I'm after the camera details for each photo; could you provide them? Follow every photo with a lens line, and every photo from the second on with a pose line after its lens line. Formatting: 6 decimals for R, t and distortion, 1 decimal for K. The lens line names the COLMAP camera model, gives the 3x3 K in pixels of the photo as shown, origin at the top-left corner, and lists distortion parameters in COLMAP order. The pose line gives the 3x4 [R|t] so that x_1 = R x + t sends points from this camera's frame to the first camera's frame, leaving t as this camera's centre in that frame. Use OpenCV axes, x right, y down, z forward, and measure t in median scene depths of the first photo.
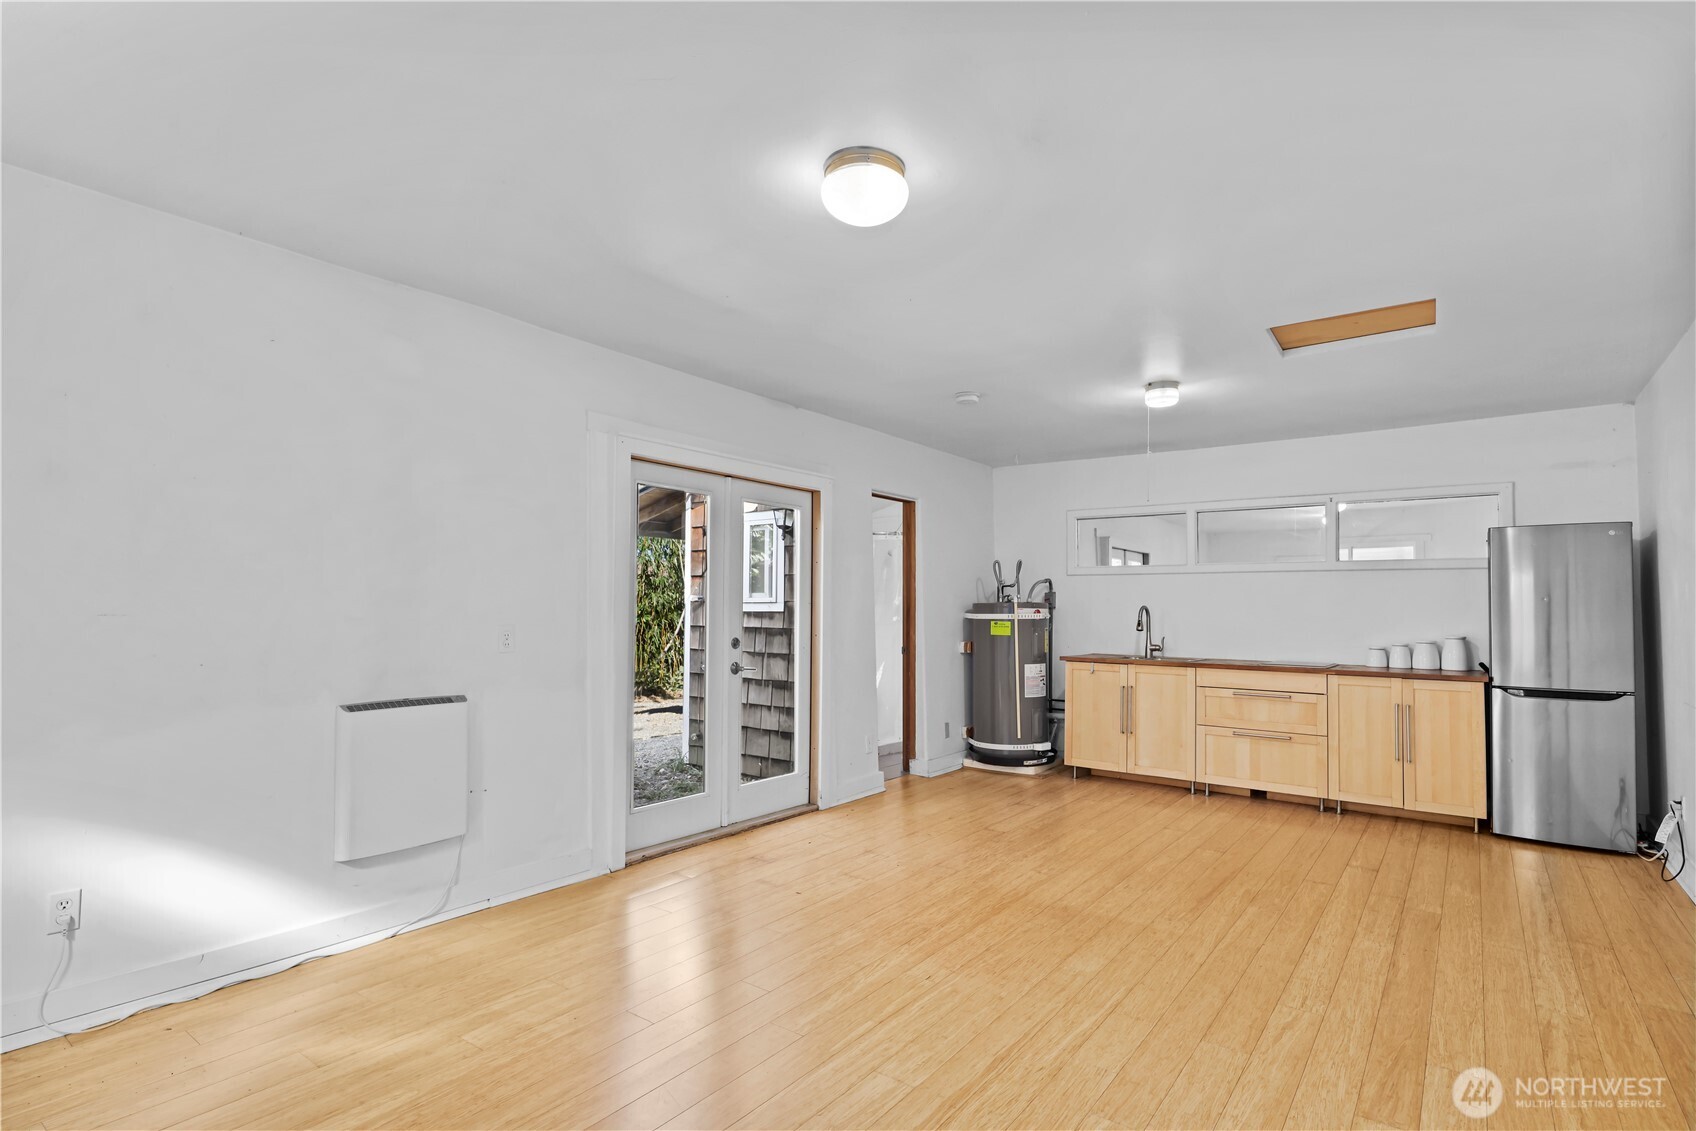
lens RADIAL K [[831.6, 0, 838.9], [0, 831.6, 581.5], [0, 0, 1]] dist [0.005764, -0.005494]
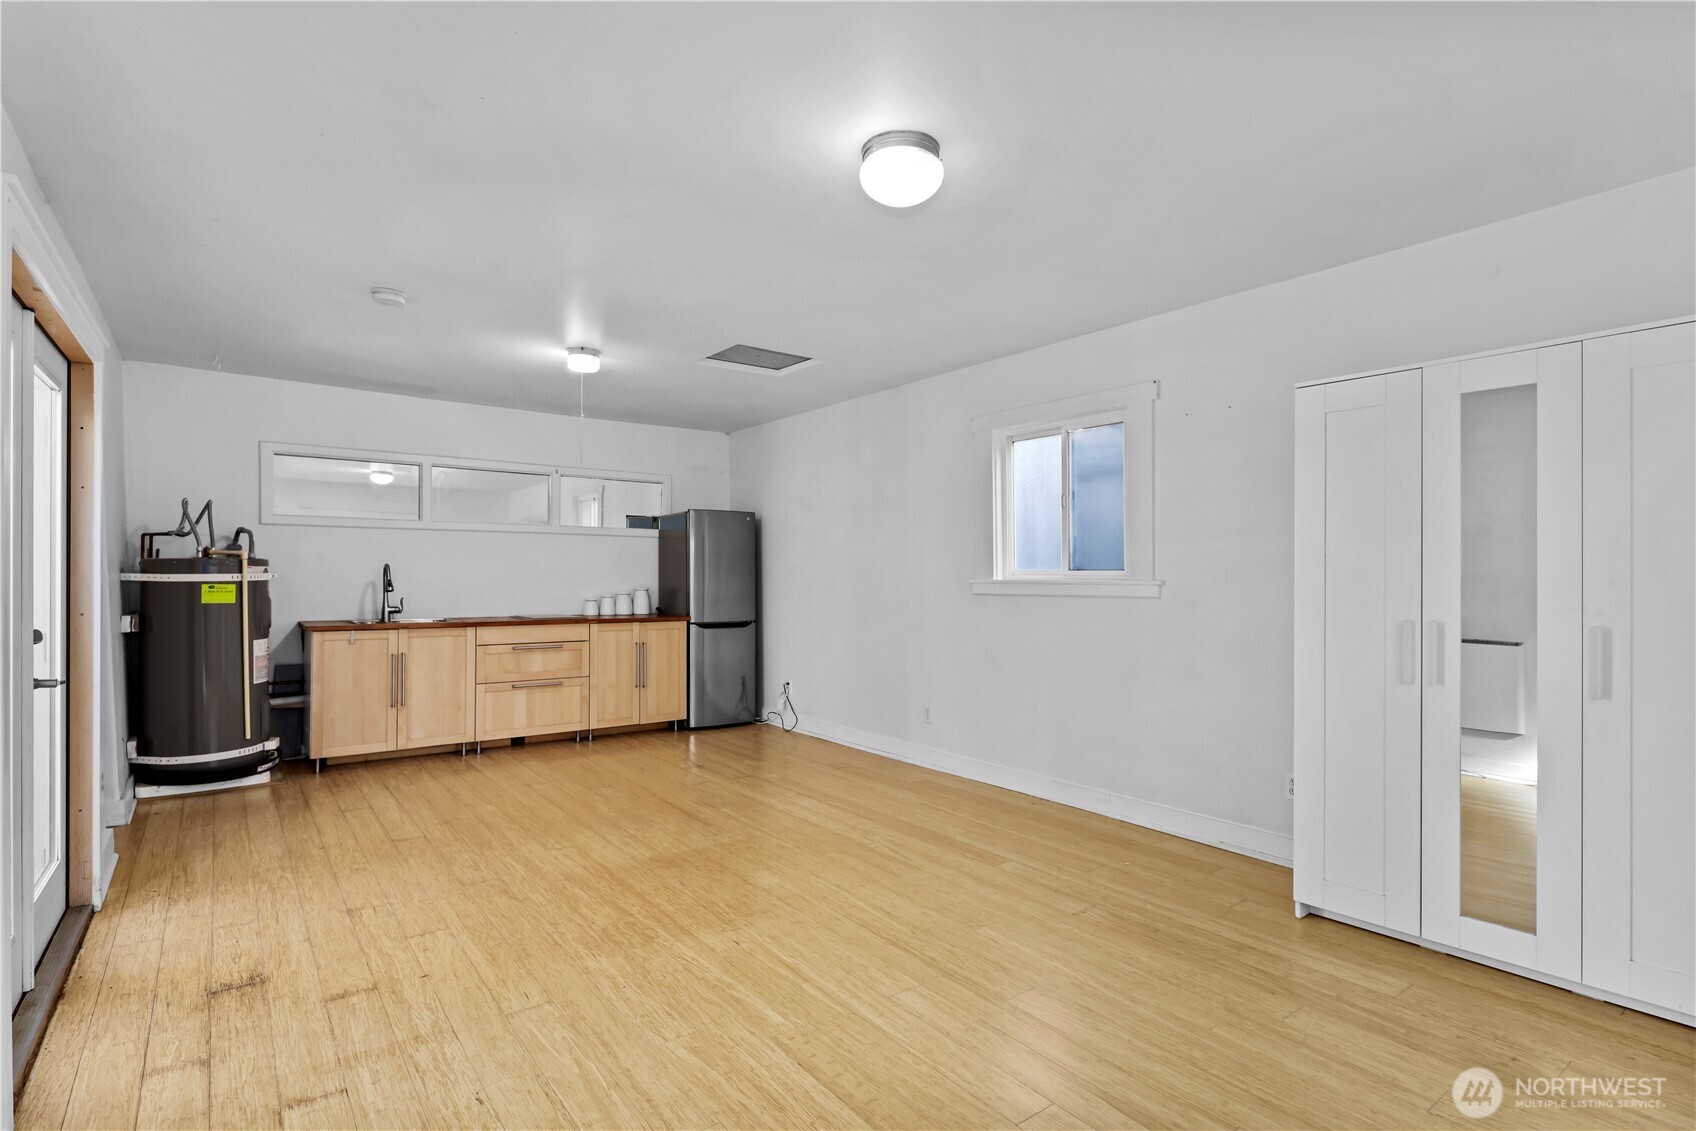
lens RADIAL K [[831.6, 0, 849.7], [0, 831.6, 575.7], [0, 0, 1]] dist [0.005764, -0.005494]
pose [[0.269019, -0.010653, 0.963076, -0.472909], [-0.035096, 0.999166, 0.020856, 0.007743], [-0.962495, -0.039411, 0.268421, 0.364031]]
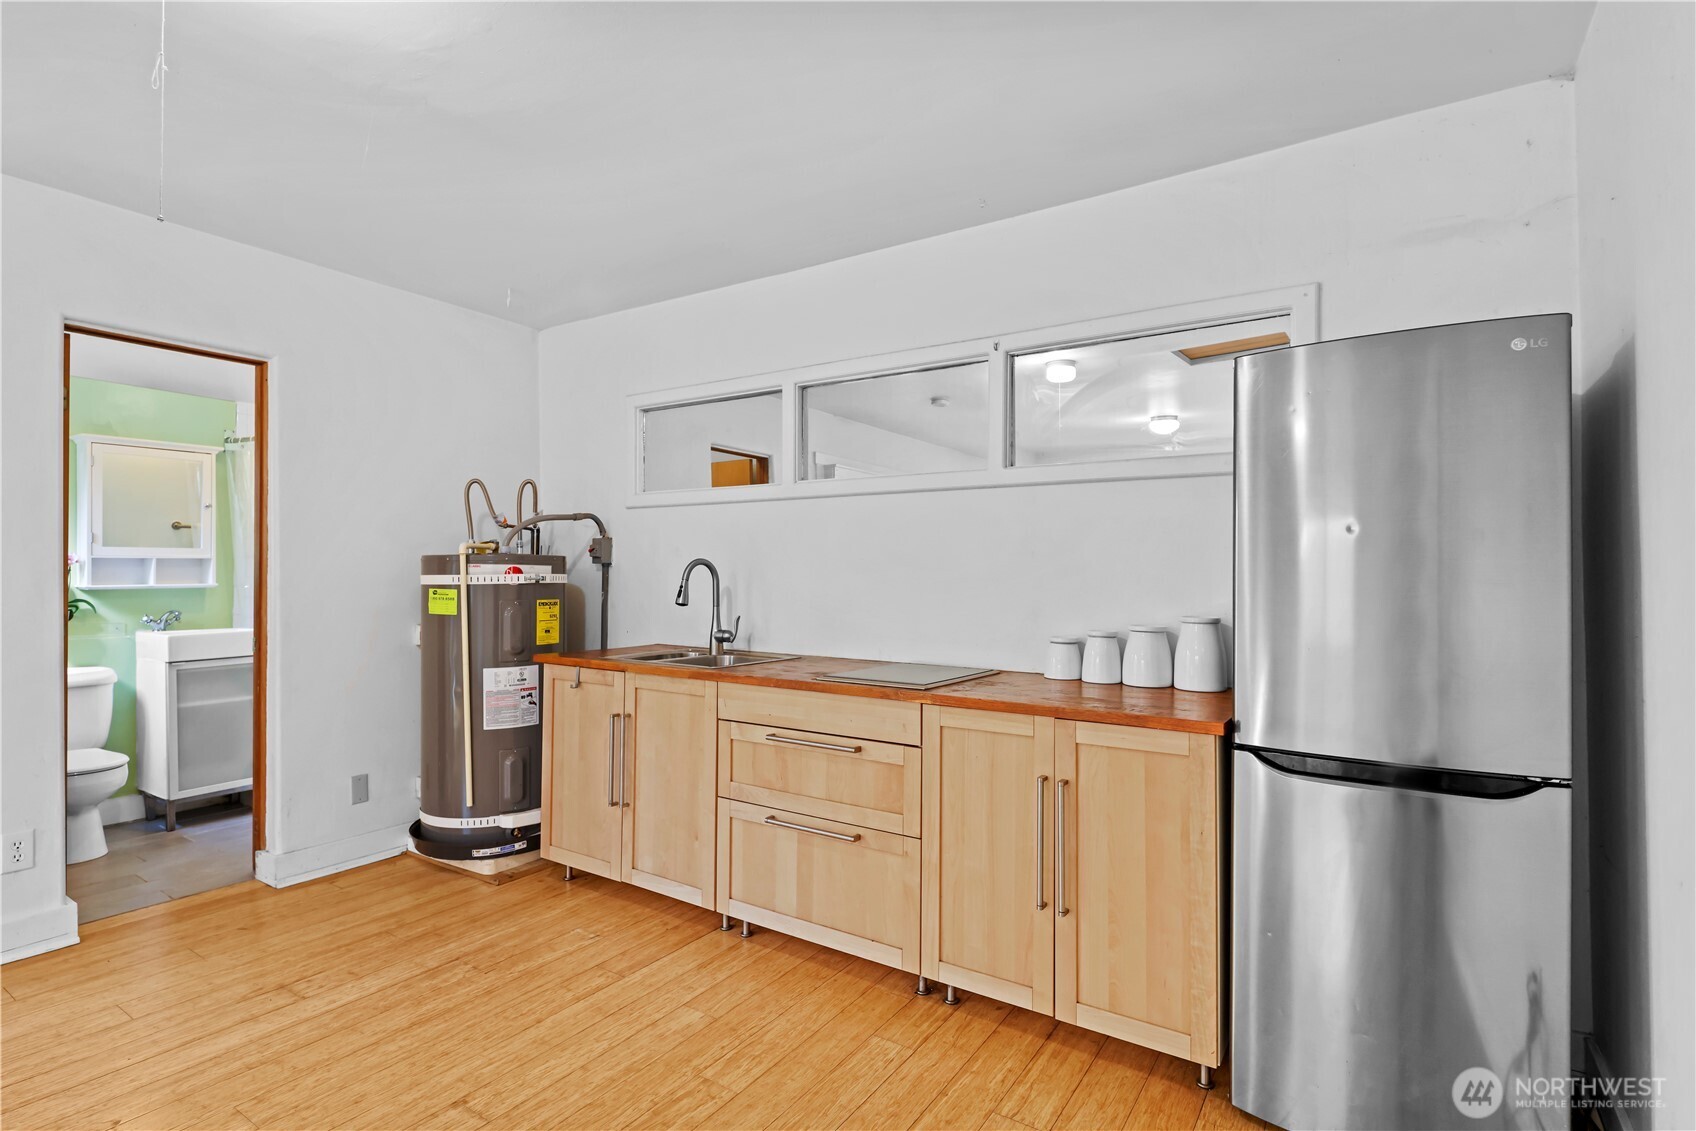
lens RADIAL K [[831.6, 0, 840.3], [0, 831.6, 565.5], [0, 0, 1]] dist [0.005764, -0.005494]
pose [[0.998164, -0.003948, 0.060444, 0.554110], [0.002544, 0.999725, 0.023294, 0.027819], [-0.060519, -0.023097, 0.997900, 0.592681]]
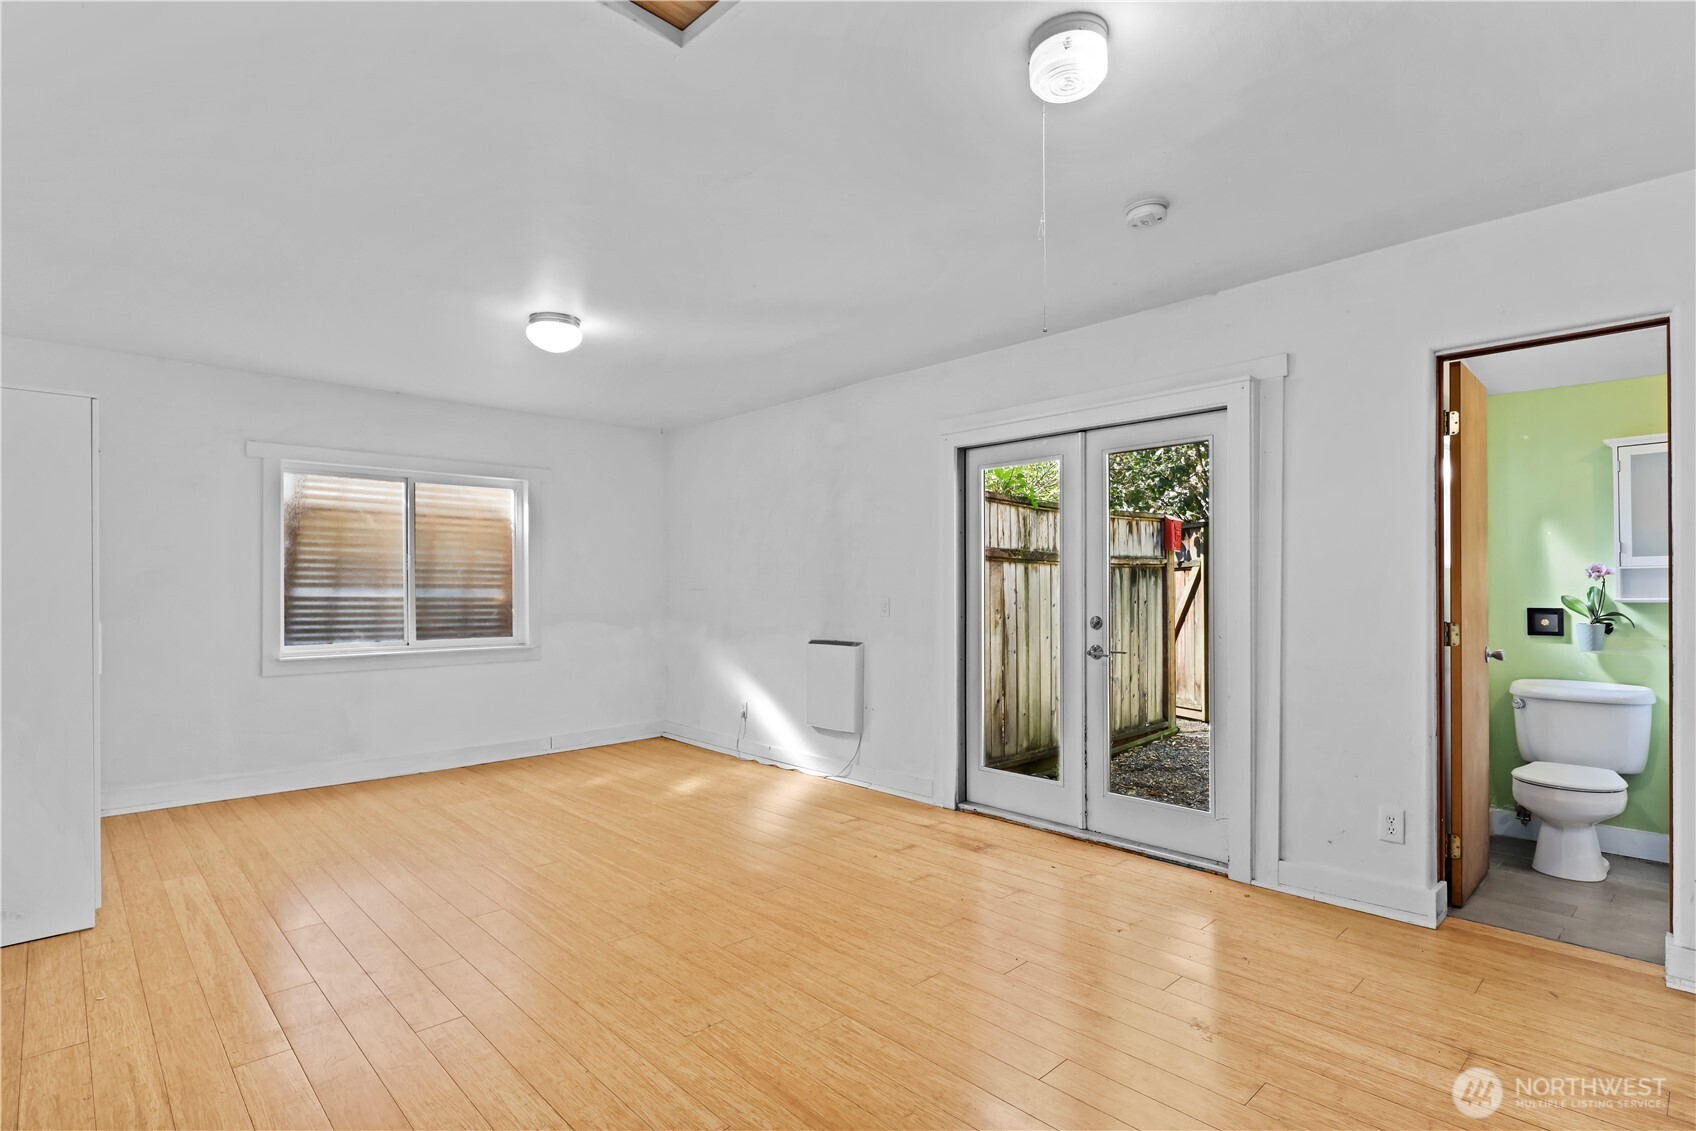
lens RADIAL K [[831.6, 0, 844.5], [0, 831.6, 581.1], [0, 0, 1]] dist [0.005764, -0.005494]
pose [[-0.162244, -0.014965, -0.986637, 0.747955], [0.035653, 0.999143, -0.021018, 0.039172], [0.986106, -0.038587, -0.161572, 0.866440]]
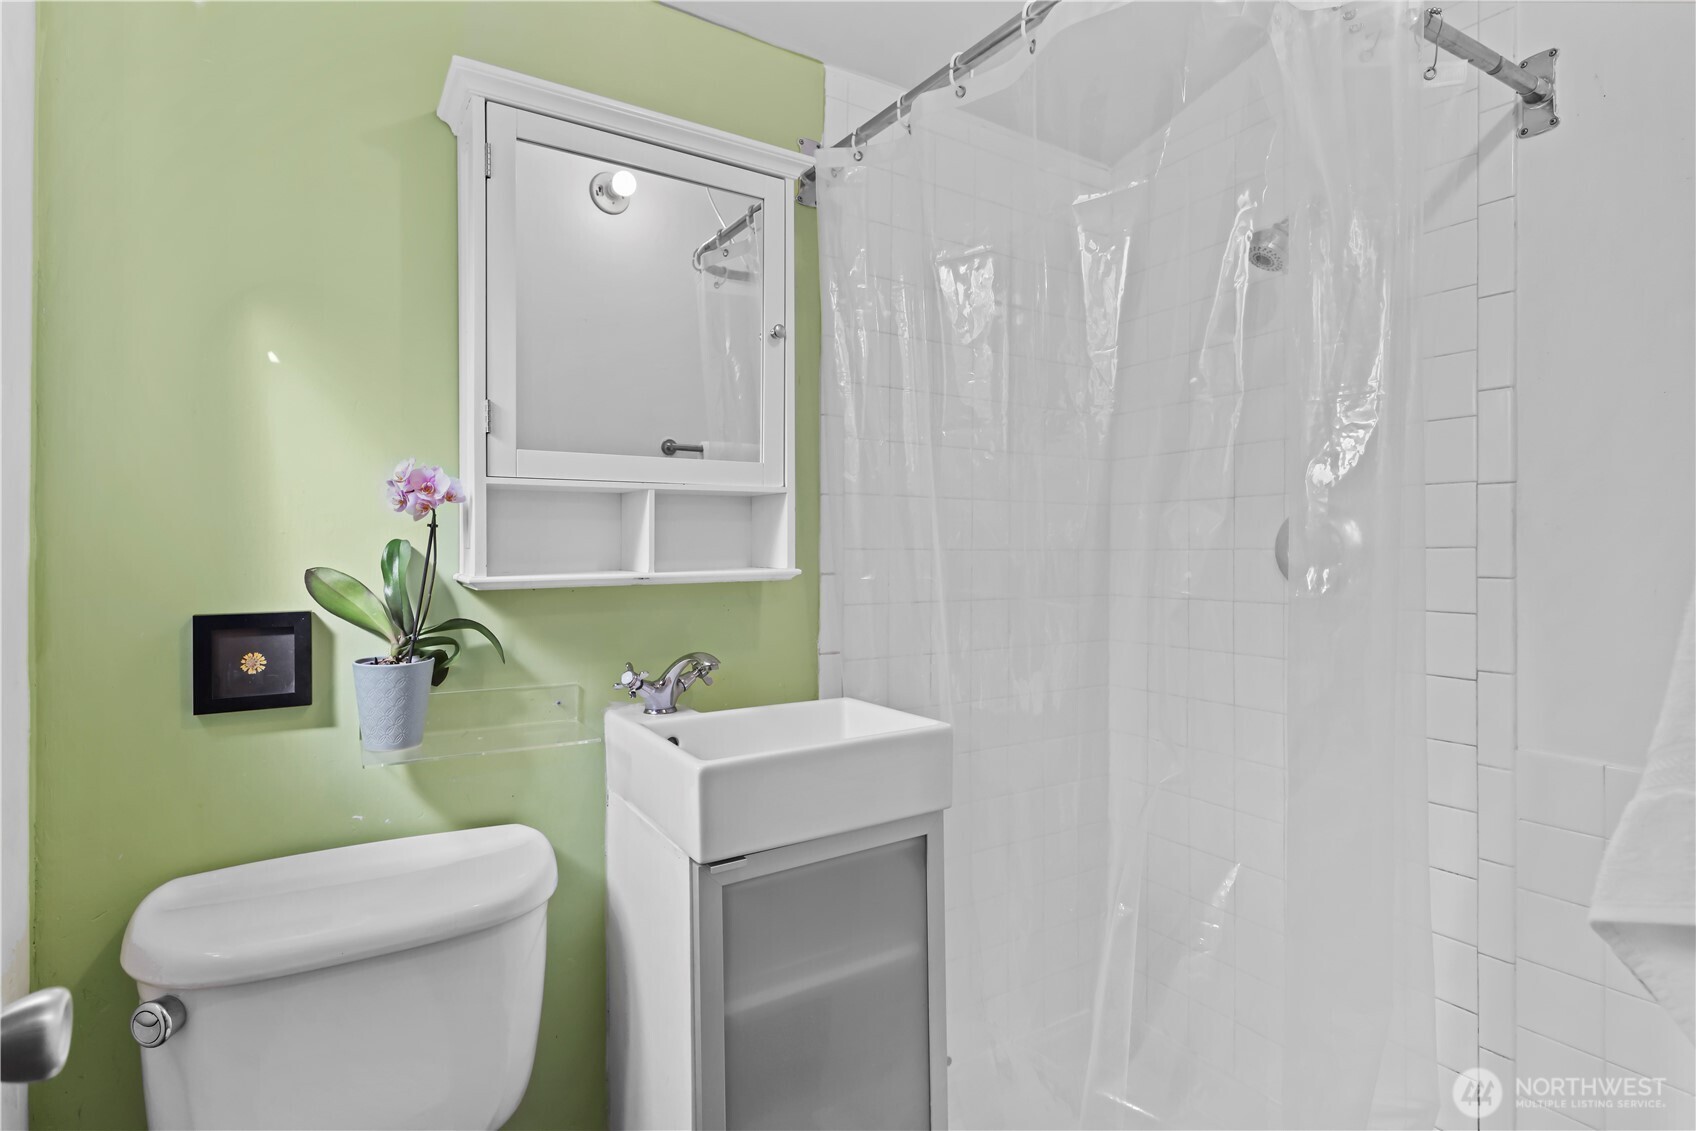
lens RADIAL K [[831.6, 0, 851.3], [0, 831.6, 551.1], [0, 0, 1]] dist [0.005764, -0.005494]
pose [[0.937563, -0.003232, -0.347799, 0.059424], [0.015351, 0.999367, 0.032095, 0.050506], [0.347475, -0.035431, 0.937020, 1.255861]]
